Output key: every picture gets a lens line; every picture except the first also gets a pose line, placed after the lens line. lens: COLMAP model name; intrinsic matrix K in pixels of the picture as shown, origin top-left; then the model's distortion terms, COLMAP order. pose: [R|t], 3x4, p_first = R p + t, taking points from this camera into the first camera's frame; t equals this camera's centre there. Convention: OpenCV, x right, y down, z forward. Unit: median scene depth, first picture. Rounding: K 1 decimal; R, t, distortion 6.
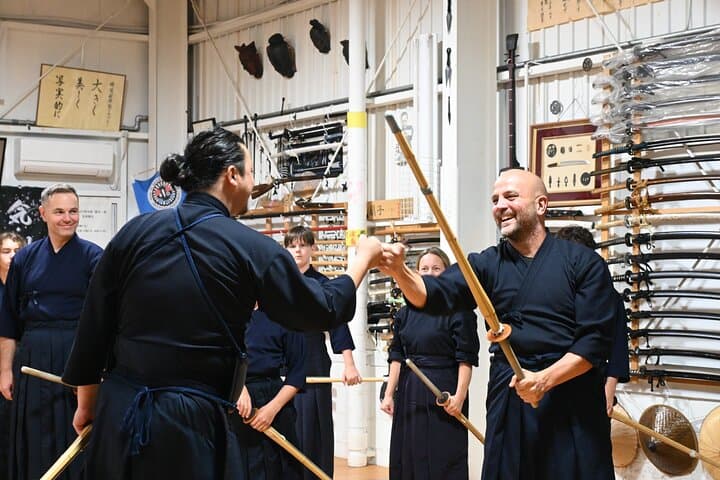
lens RADIAL K [[1388.7, 0, 361.1], [0, 1388.7, 255.9], [0, 0, 1]] dist [0.013786, -0.061677]
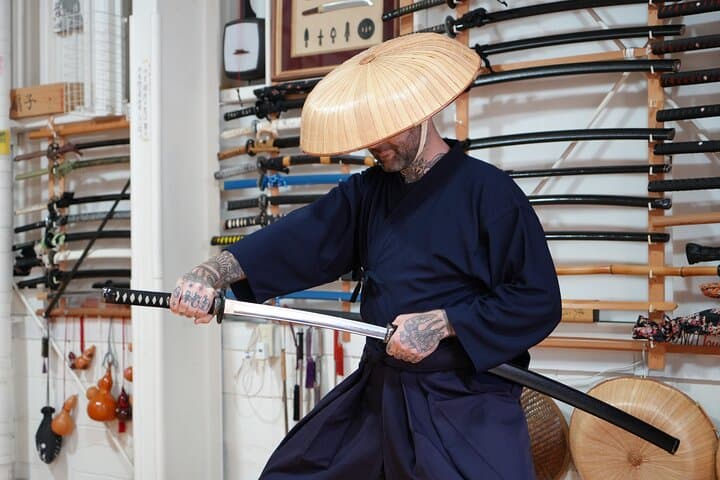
lens RADIAL K [[1253.3, 0, 360.0], [0, 1253.3, 240.0], [0, 0, 1]] dist [0.001320, 0.076670]
pose [[0.965968, -0.007985, 0.258538, 0.010169], [0.008750, 0.999960, -0.001809, 0.035617], [-0.258513, 0.004009, 0.965999, 0.394961]]
